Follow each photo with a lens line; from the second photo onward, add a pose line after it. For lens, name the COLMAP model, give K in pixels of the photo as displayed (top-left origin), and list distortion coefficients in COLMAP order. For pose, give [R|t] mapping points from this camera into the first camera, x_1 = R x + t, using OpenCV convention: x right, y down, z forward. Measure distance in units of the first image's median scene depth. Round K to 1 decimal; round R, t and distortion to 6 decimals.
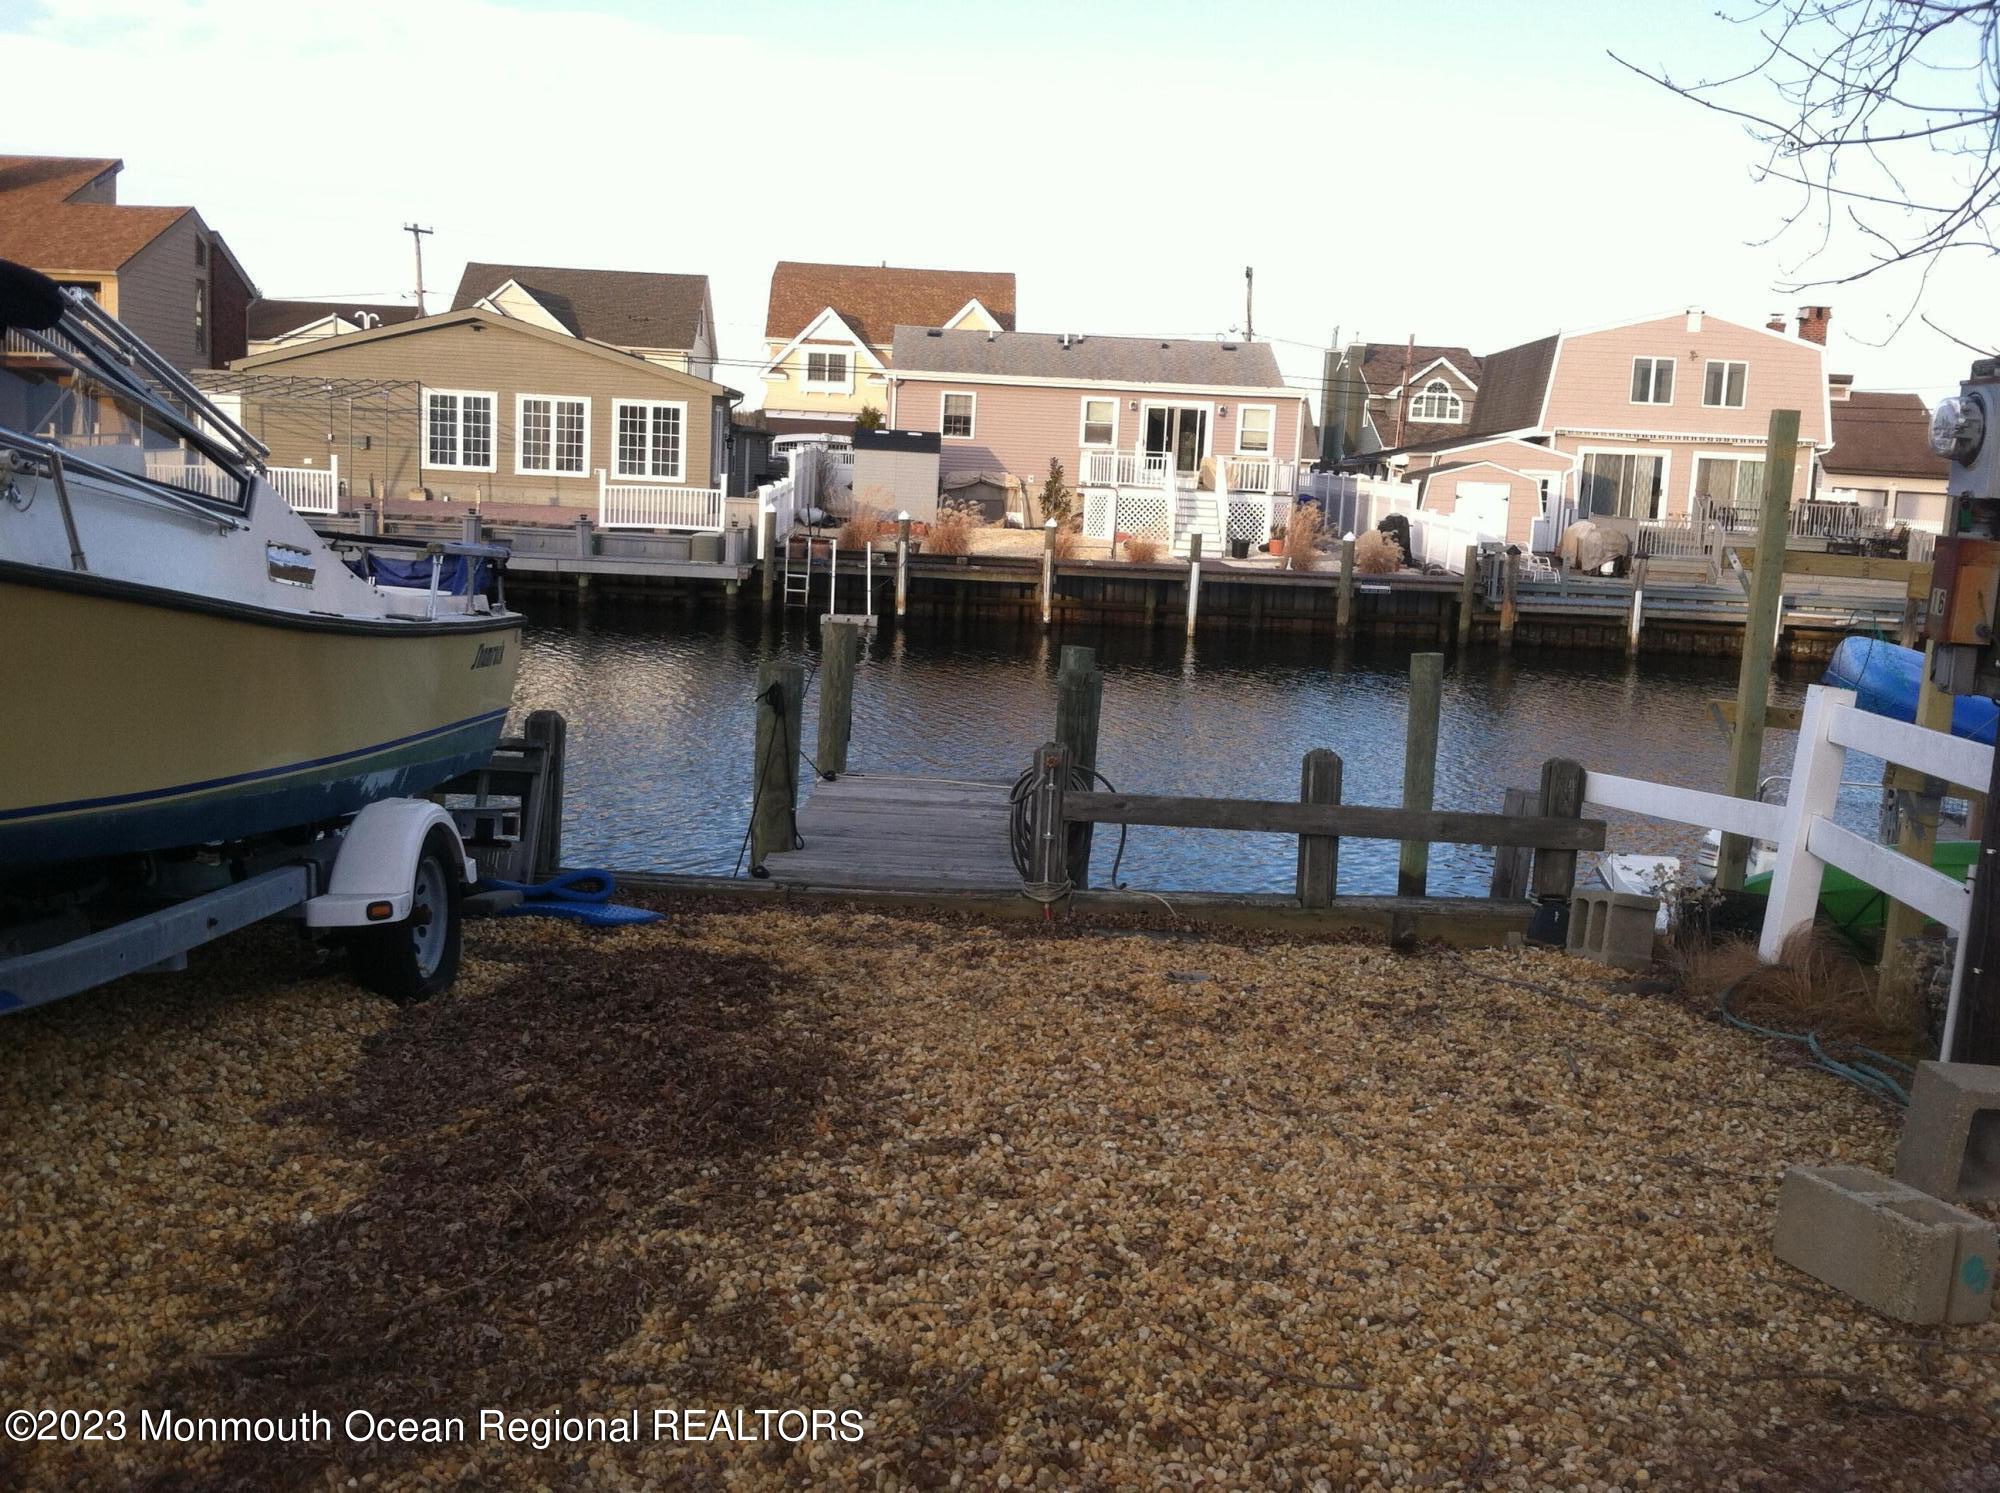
lens RADIAL K [[1778.6, 0, 1039.2], [0, 1778.6, 745.9], [0, 0, 1]] dist [0.084331, -0.269014]
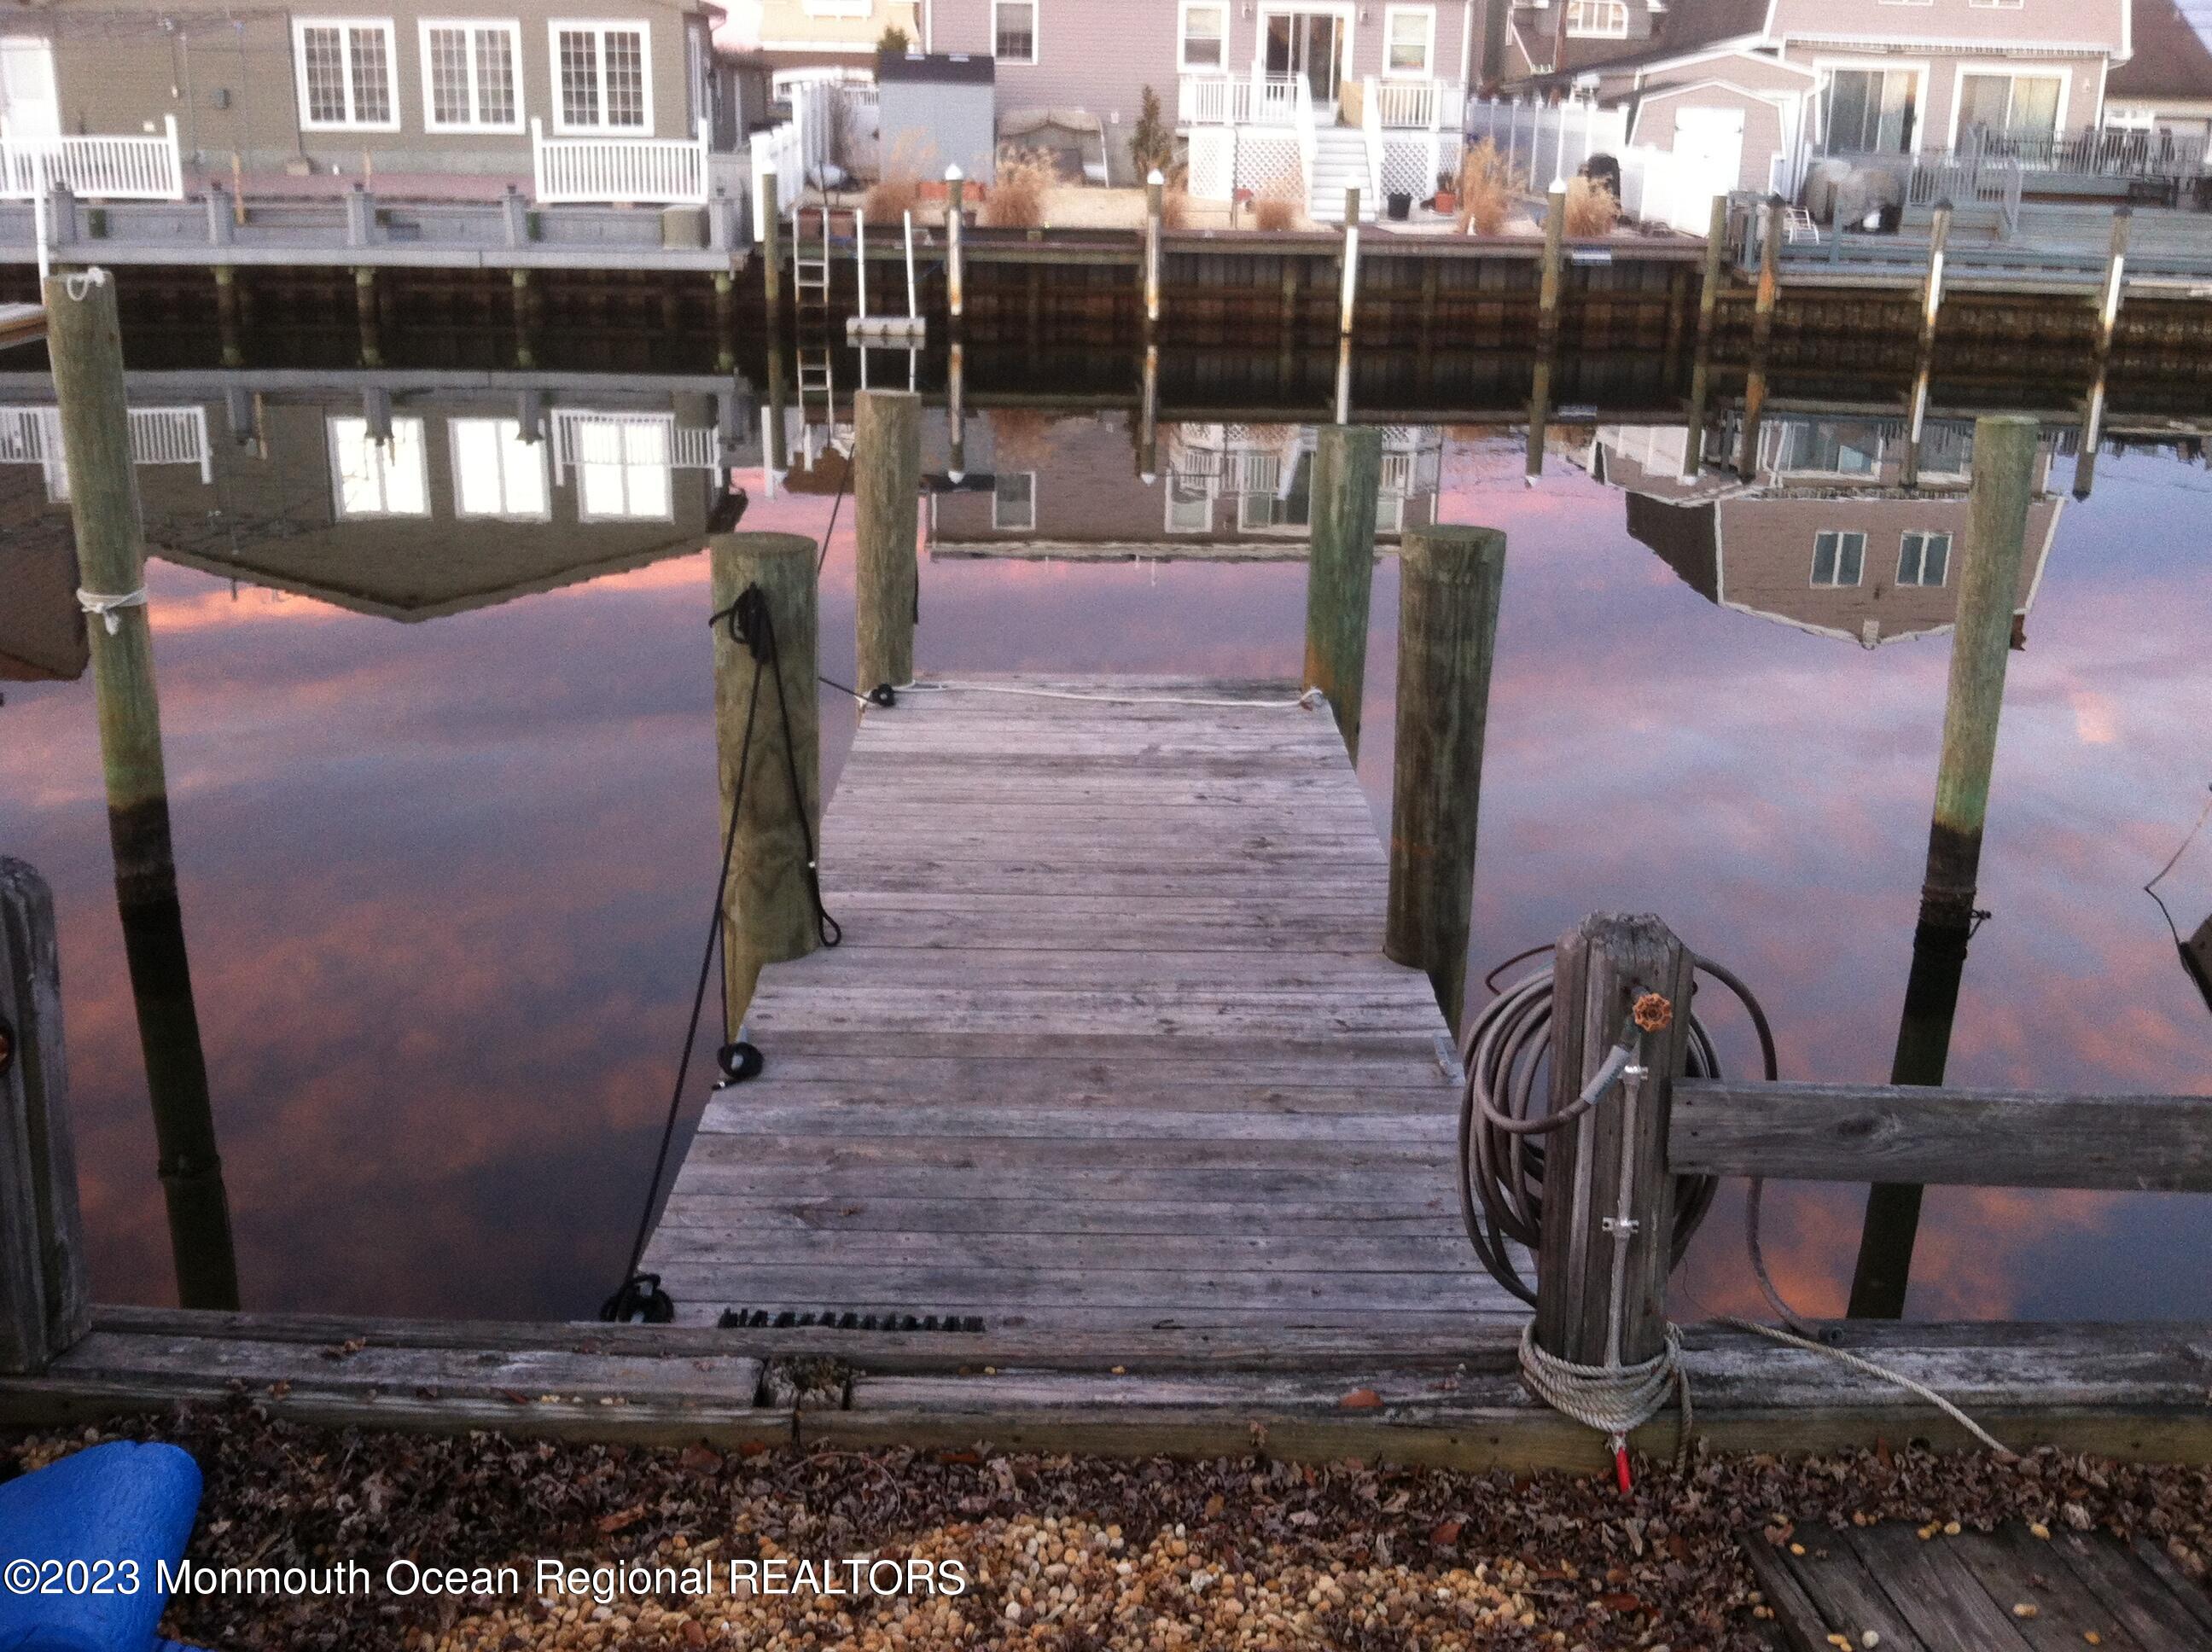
lens RADIAL K [[1967.0, 0, 1149.4], [0, 1967.0, 825.3], [0, 0, 1]] dist [0.084331, -0.269014]
pose [[0.999312, -0.032925, 0.017068, -0.016340], [0.029065, 0.981165, 0.190975, -0.017370], [-0.023035, -0.190347, 0.981447, 0.136211]]
